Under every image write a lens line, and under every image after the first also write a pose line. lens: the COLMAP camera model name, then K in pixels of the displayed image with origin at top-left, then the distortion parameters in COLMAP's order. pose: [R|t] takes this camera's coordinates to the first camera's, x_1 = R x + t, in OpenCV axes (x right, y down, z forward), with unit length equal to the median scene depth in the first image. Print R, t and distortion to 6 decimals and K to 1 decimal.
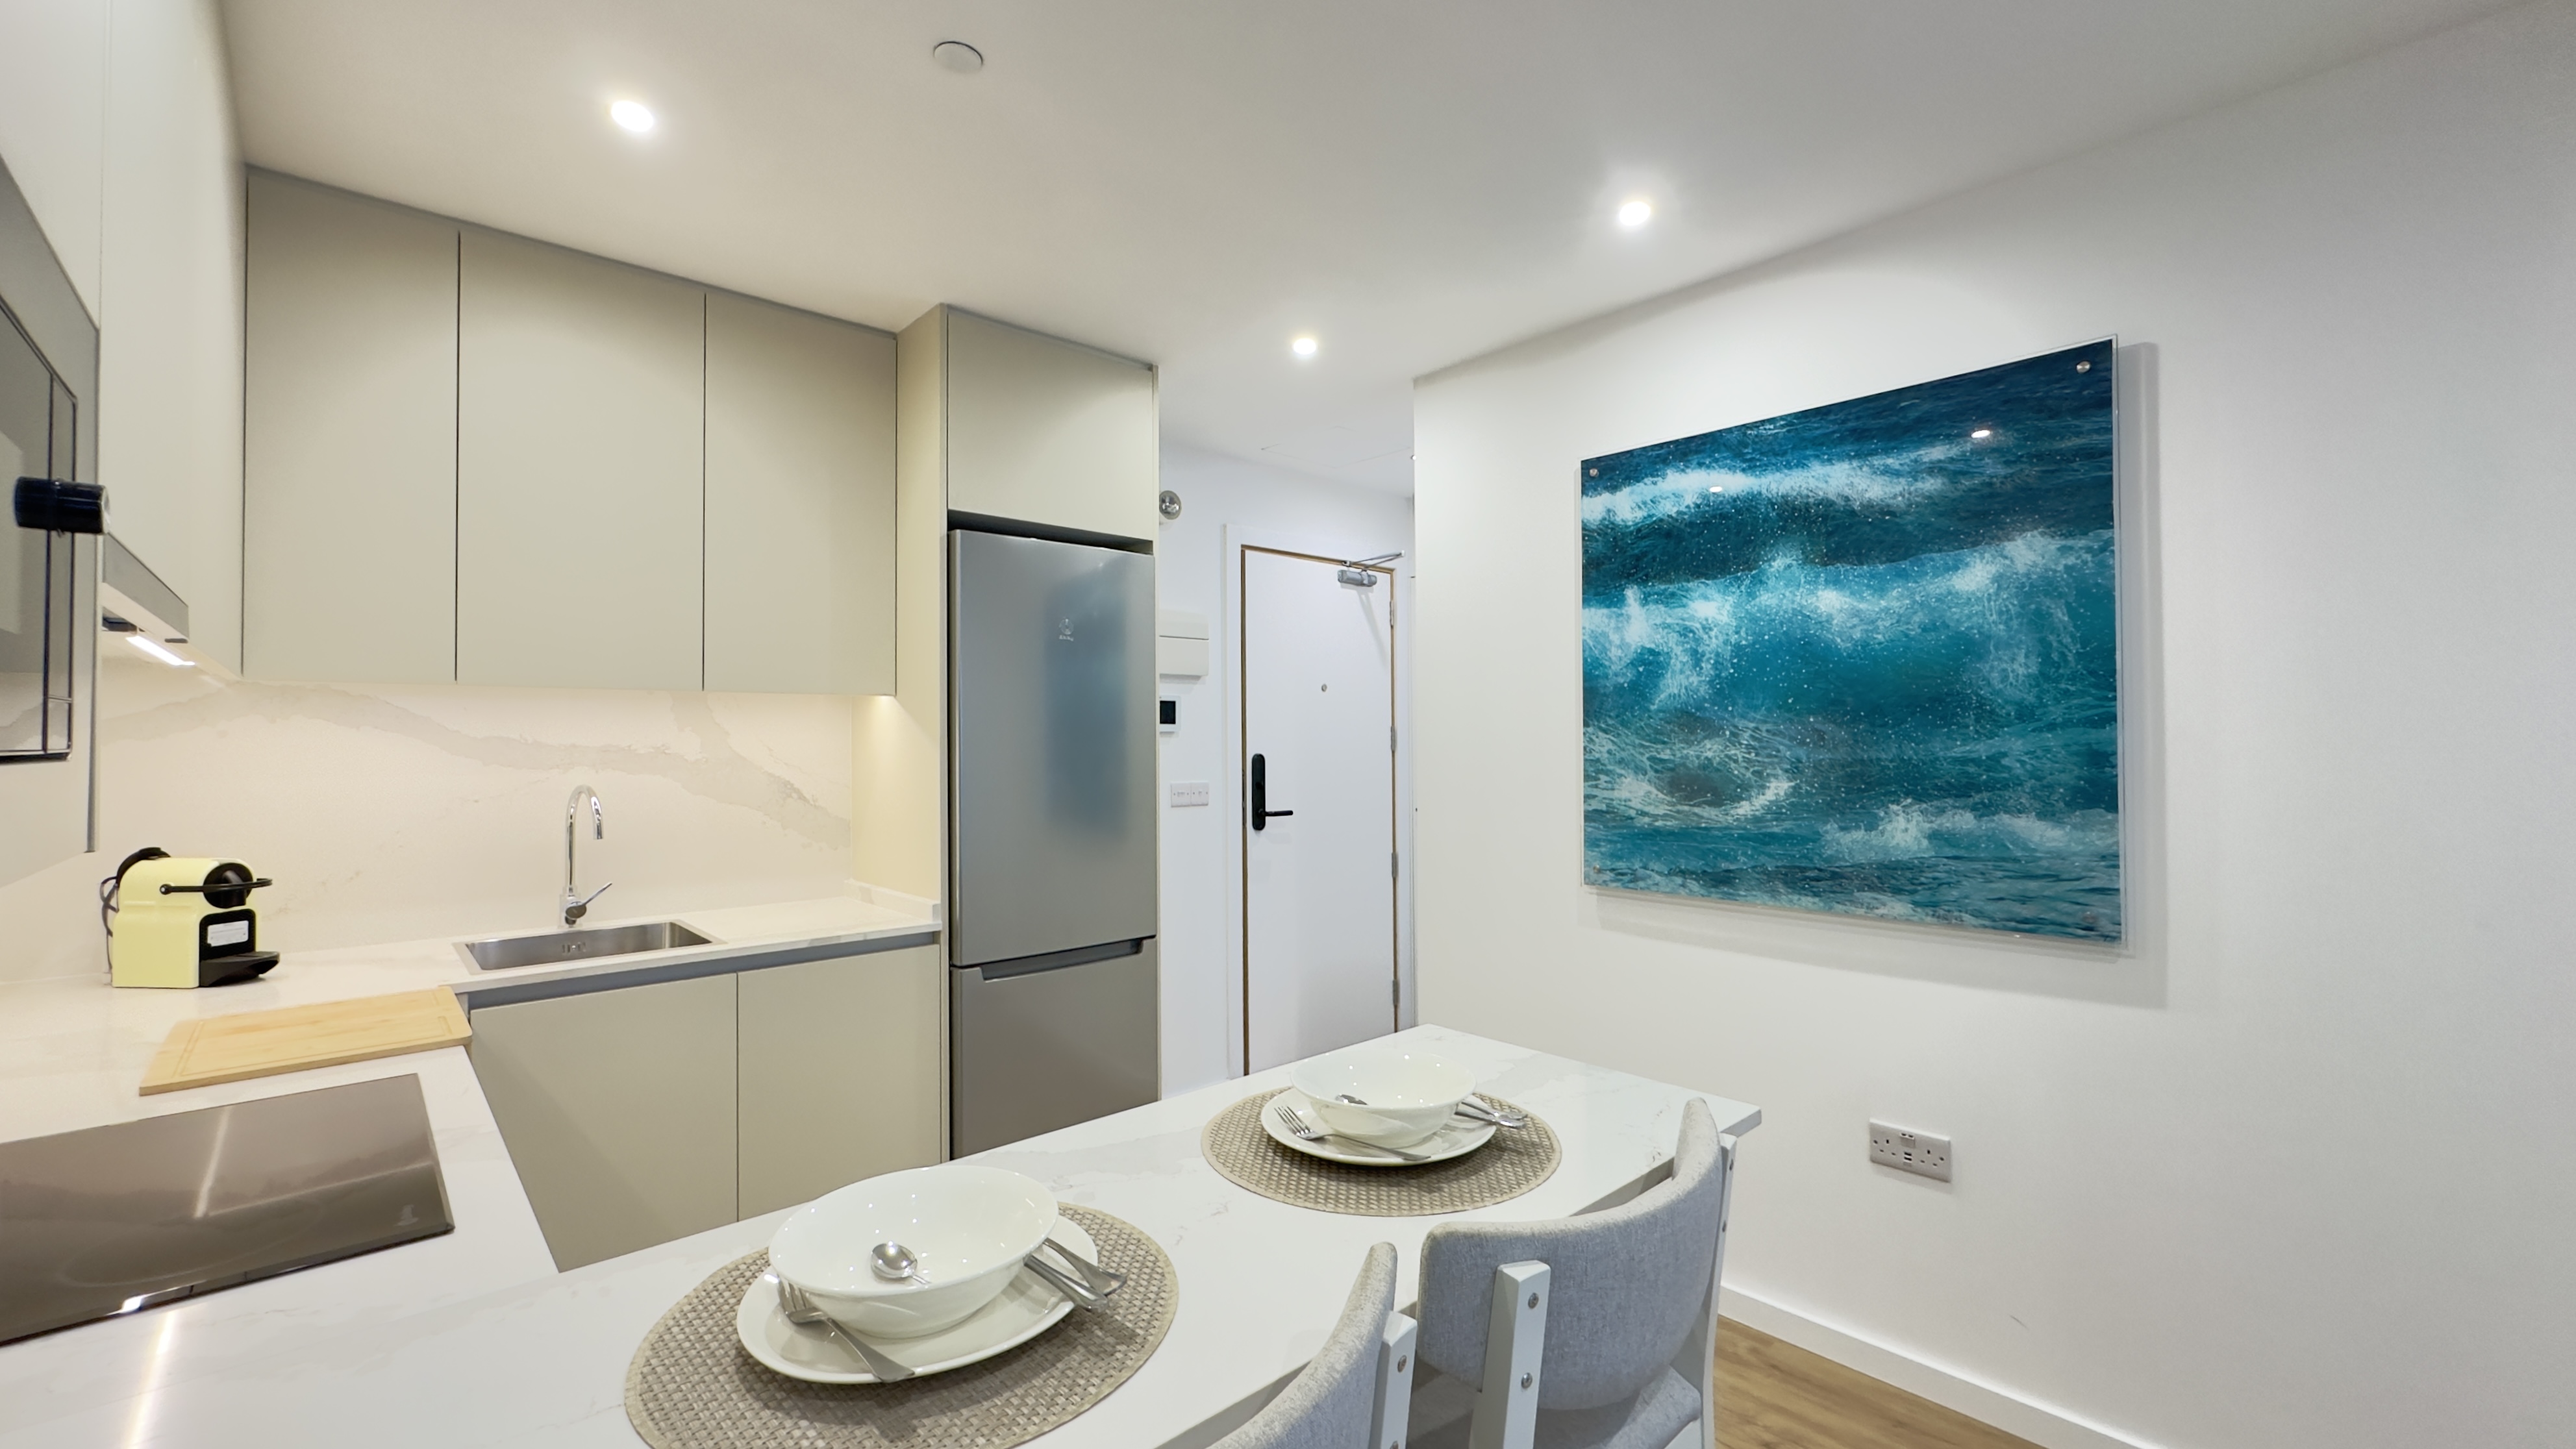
lens RADIAL K [[1050.7, 0, 1295.8], [0, 1050.7, 726.2], [0, 0, 1]] dist [-0.000202, -0.000523]
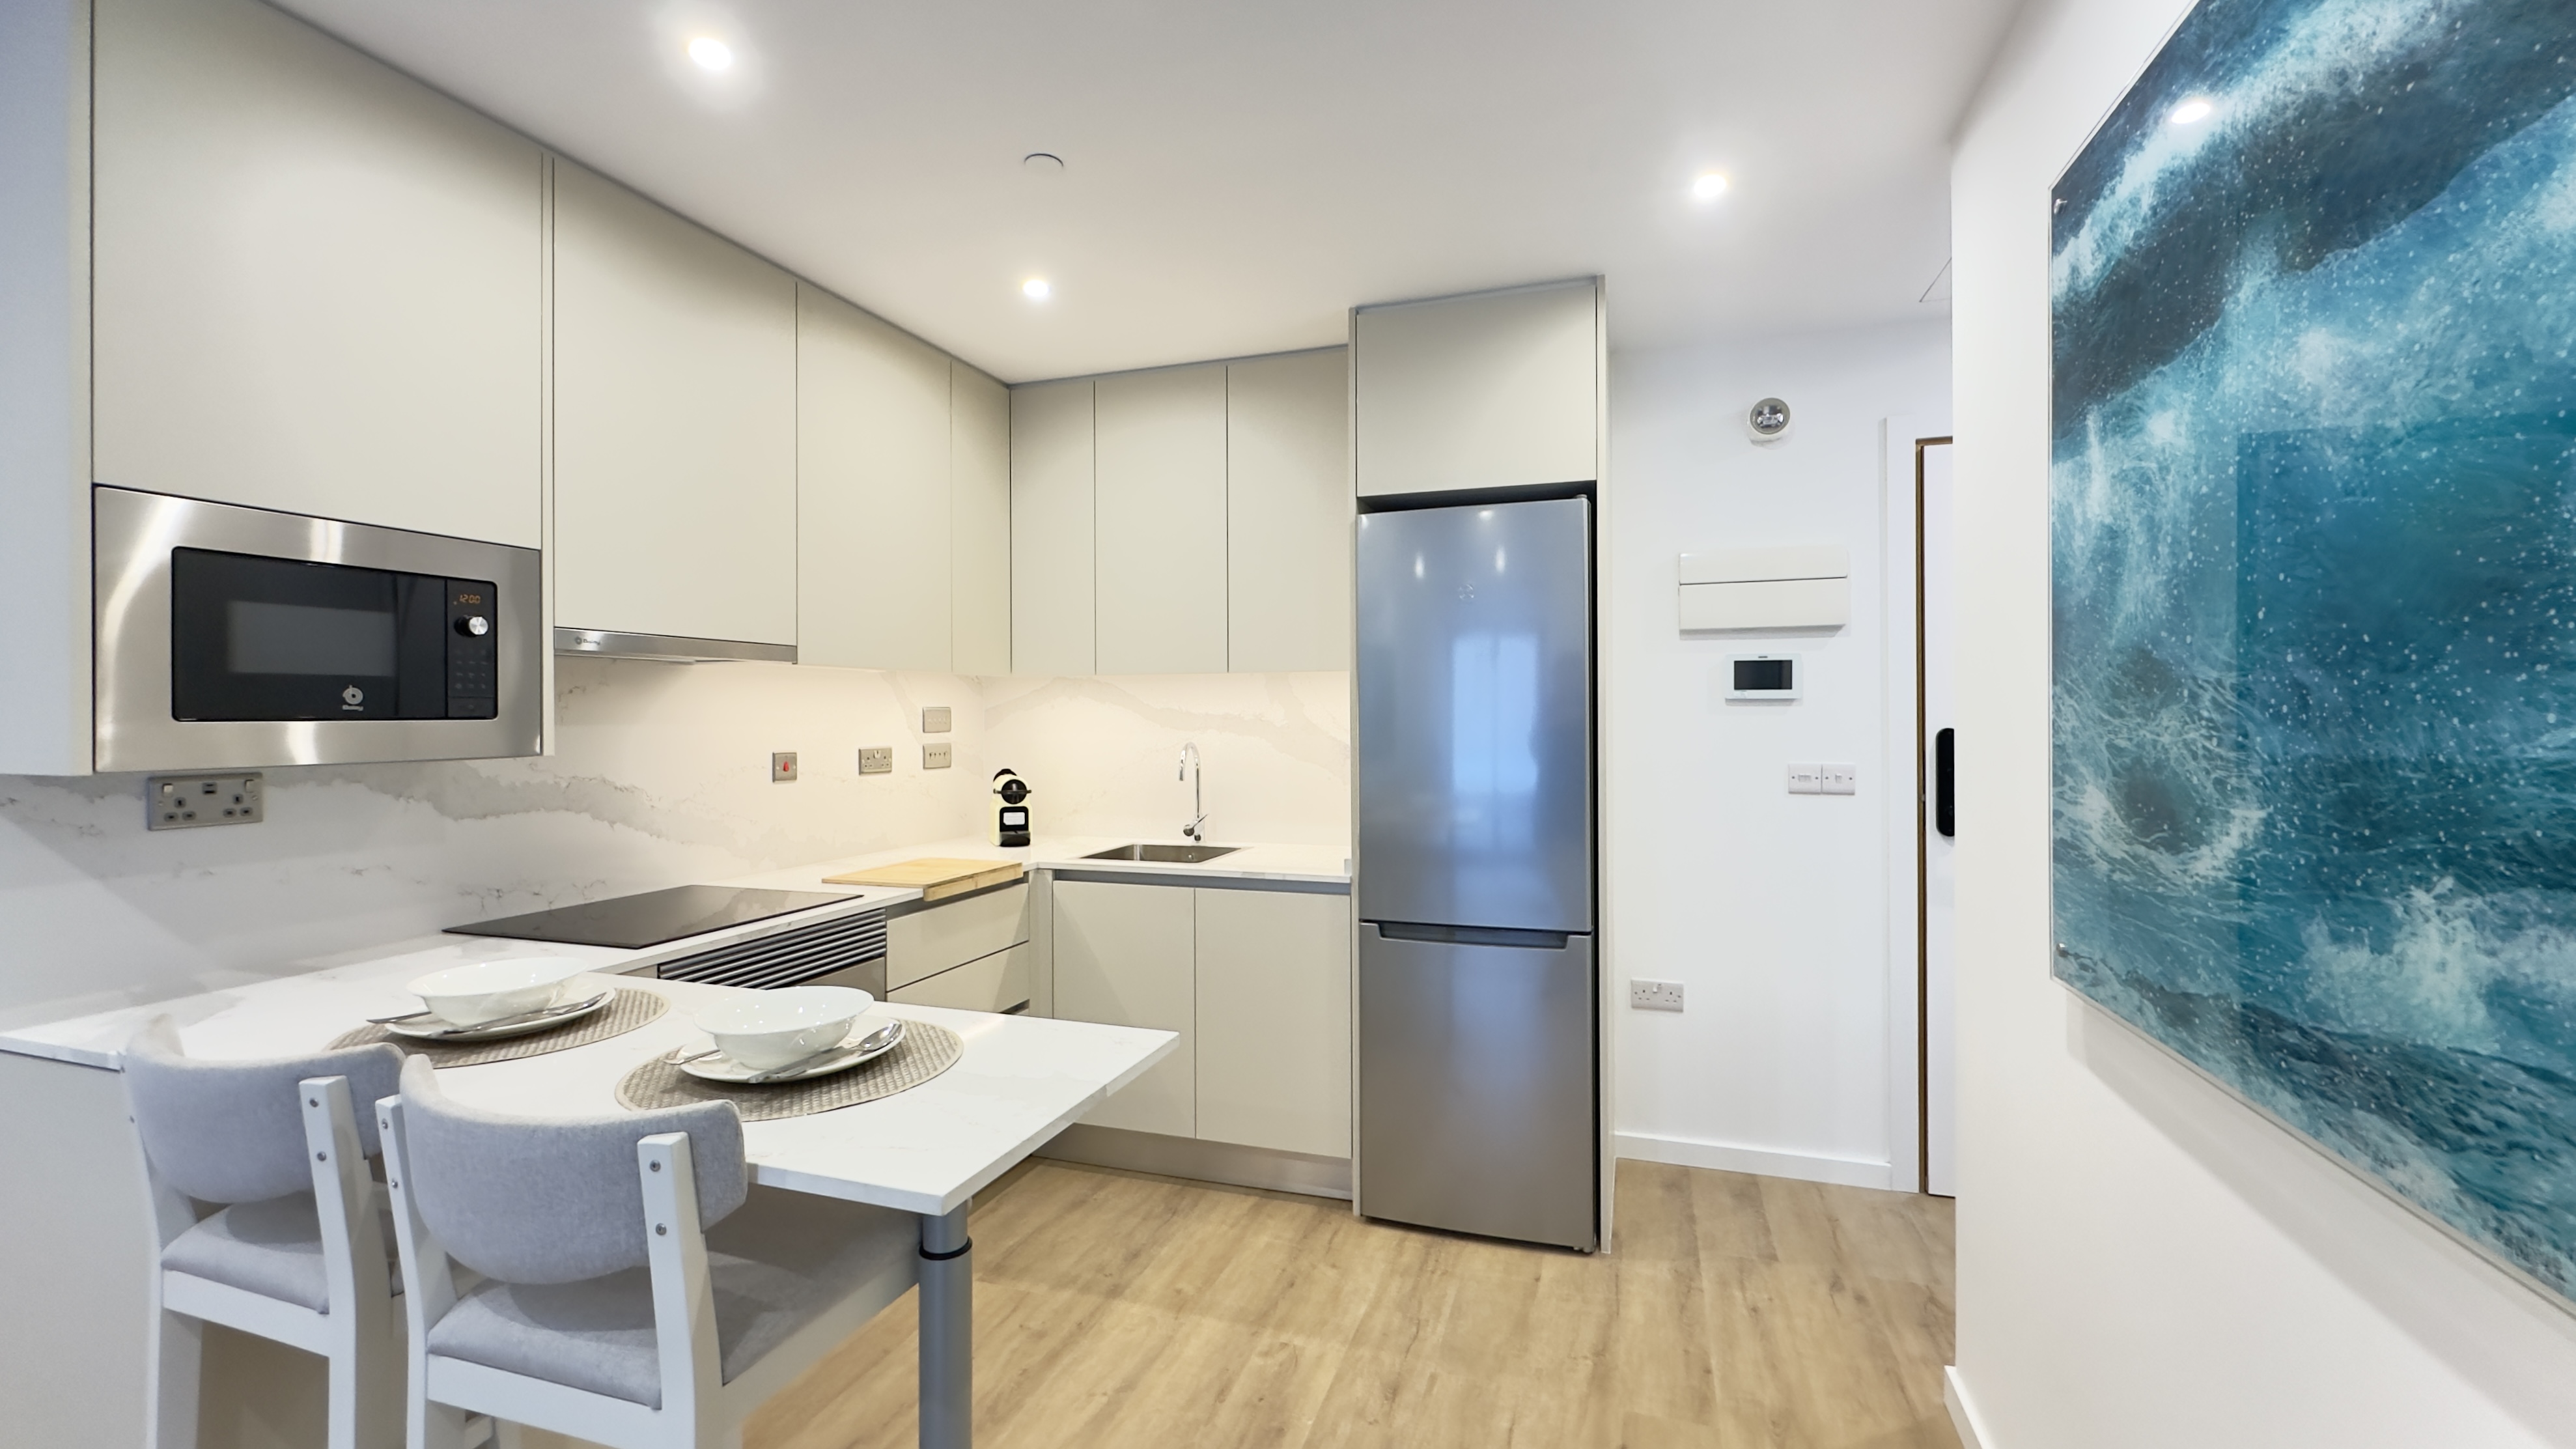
lens RADIAL K [[1050.9, 0, 1290.2], [0, 1050.9, 714.8], [0, 0, 1]] dist [-0.000202, -0.000523]
pose [[0.482456, 0.003270, -0.875914, 0.665312], [0.013161, 0.999853, 0.010982, 0.006010], [0.875821, -0.016827, 0.482342, 0.470447]]
